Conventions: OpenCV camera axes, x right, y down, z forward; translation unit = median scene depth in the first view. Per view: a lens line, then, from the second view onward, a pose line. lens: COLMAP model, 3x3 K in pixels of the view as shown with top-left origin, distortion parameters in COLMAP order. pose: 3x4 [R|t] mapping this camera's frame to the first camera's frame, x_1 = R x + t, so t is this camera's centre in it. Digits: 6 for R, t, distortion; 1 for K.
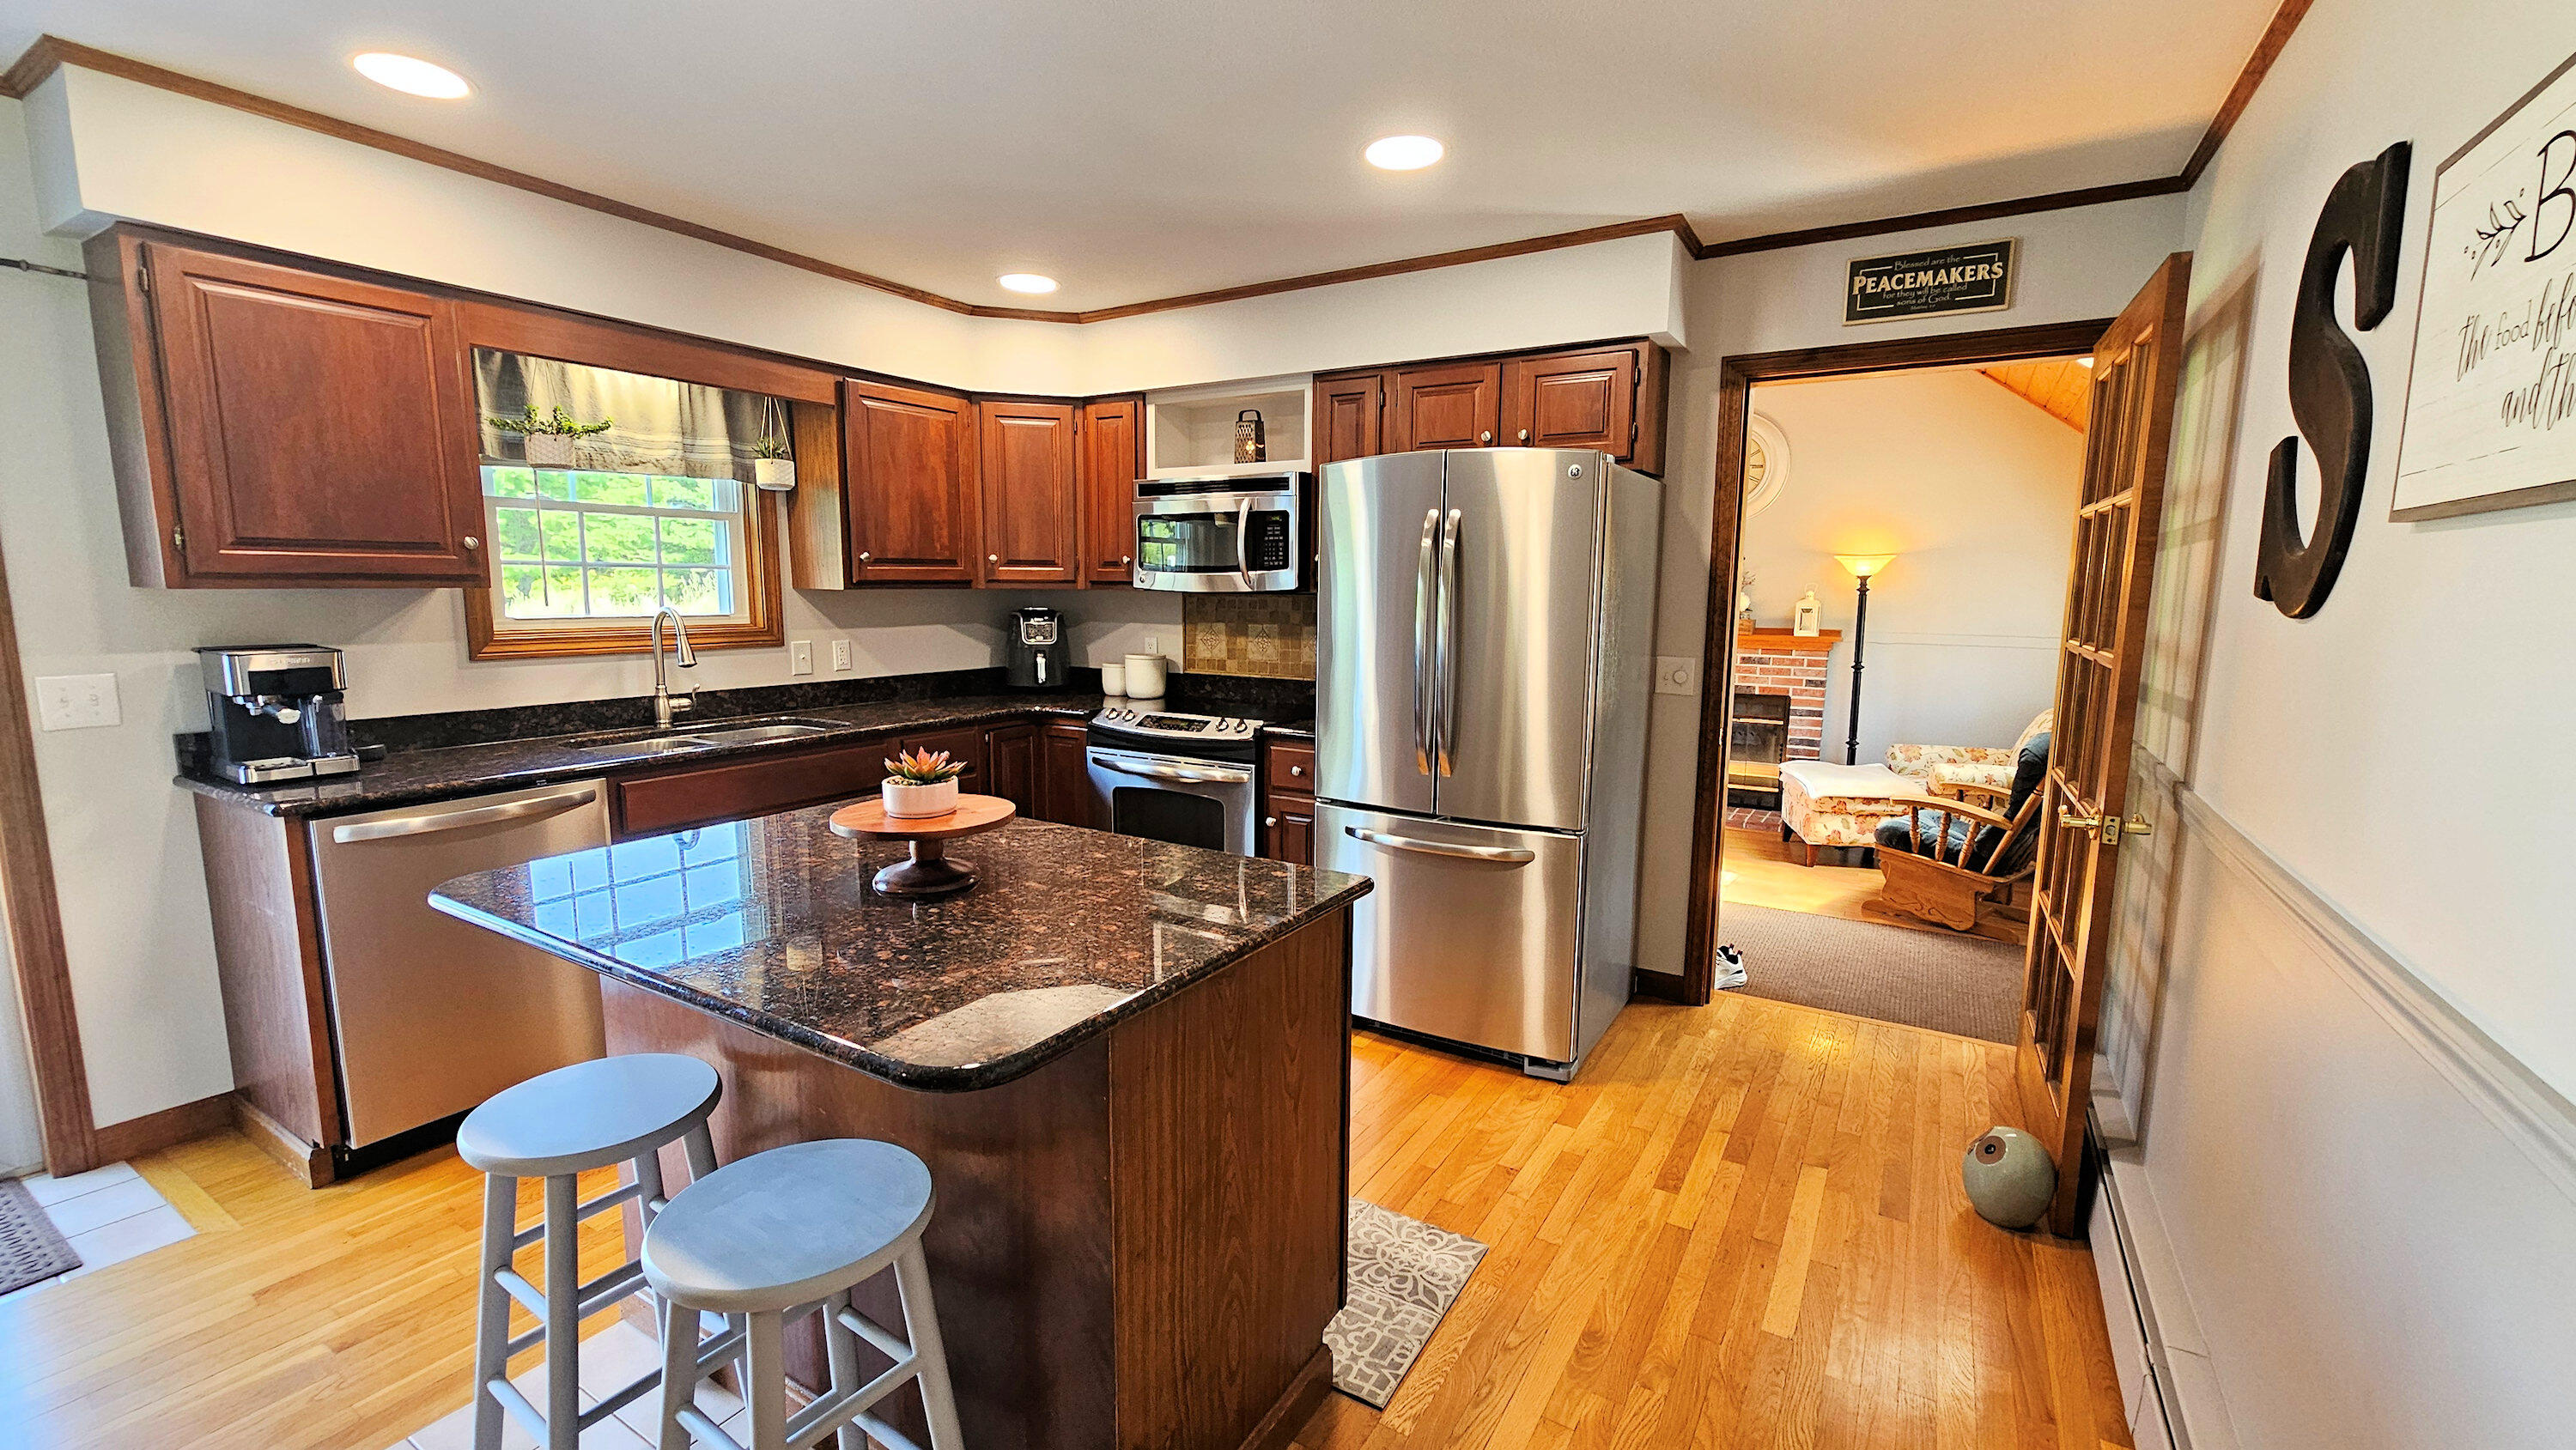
lens RADIAL K [[1056.8, 0, 1295.5], [0, 1056.8, 723.0], [0, 0, 1]] dist [0.000348, 0.000138]
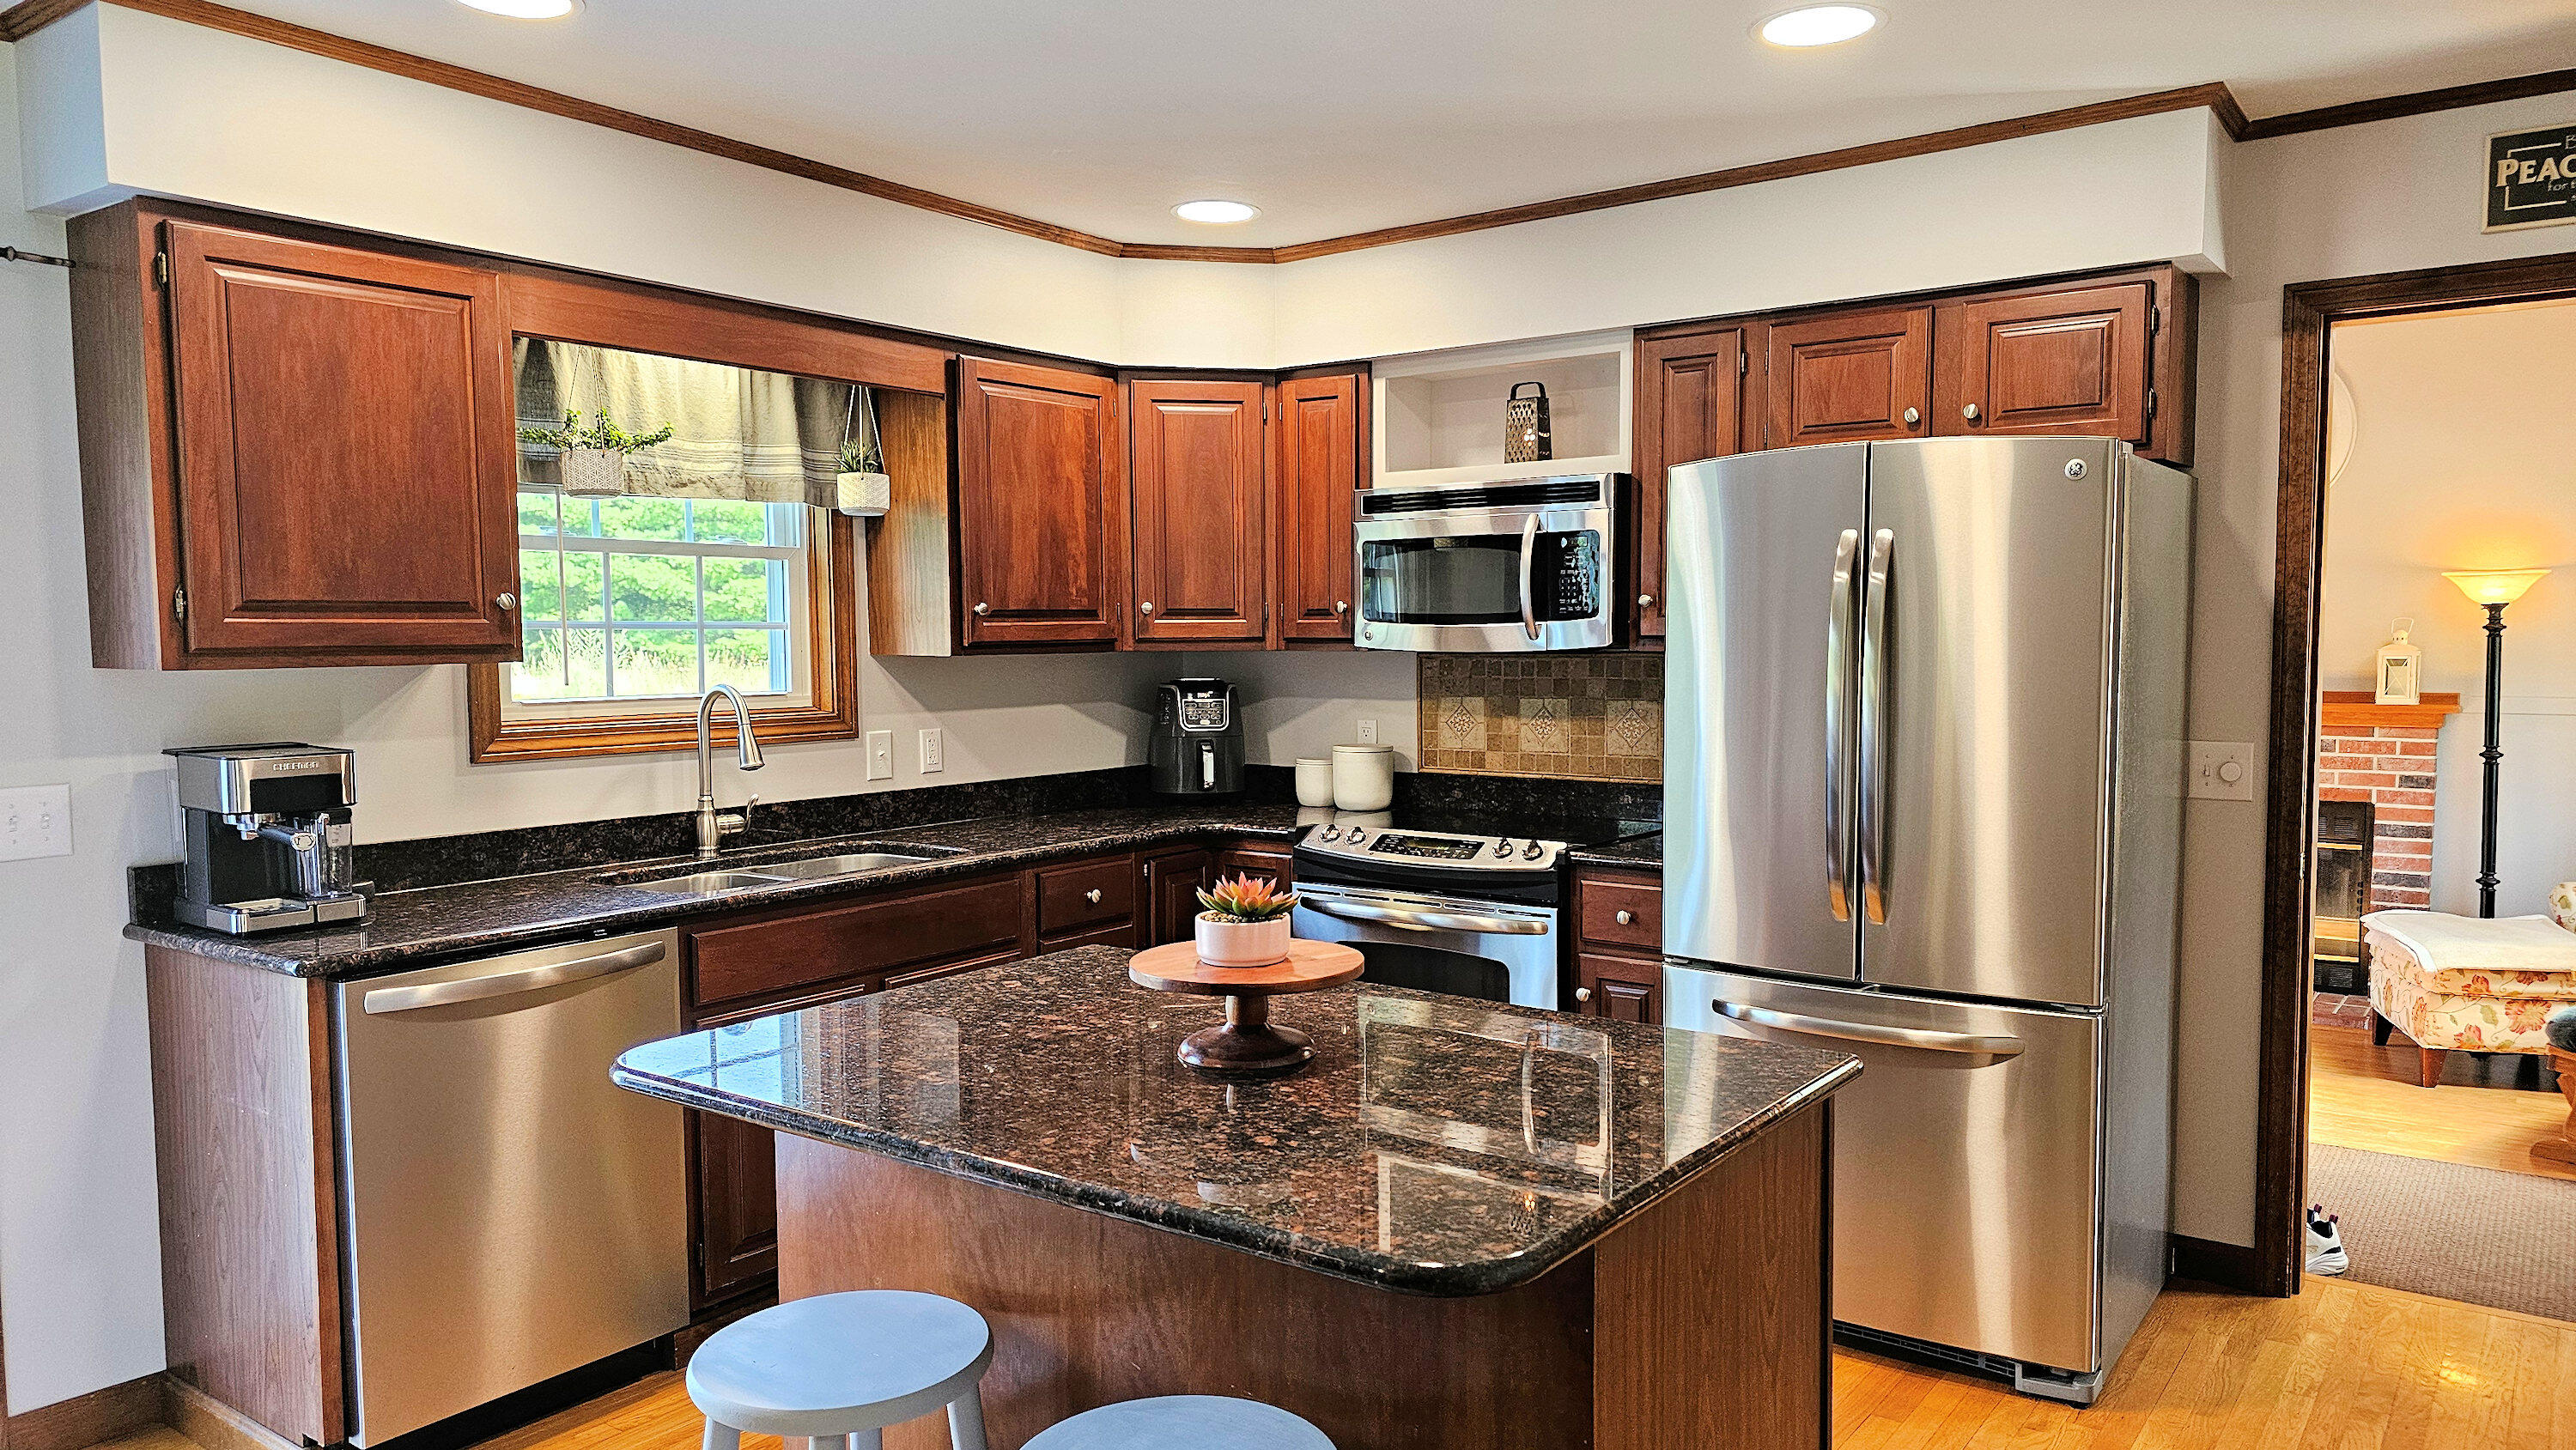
lens RADIAL K [[1721.0, 0, 1319.5], [0, 1721.0, 735.4], [0, 0, 1]] dist [0.078340, -0.066245]
pose [[0.996398, -0.010055, -0.084206, -0.101655], [0.004243, 0.997613, -0.068920, 0.005253], [0.084698, 0.068314, 0.994062, -0.111902]]
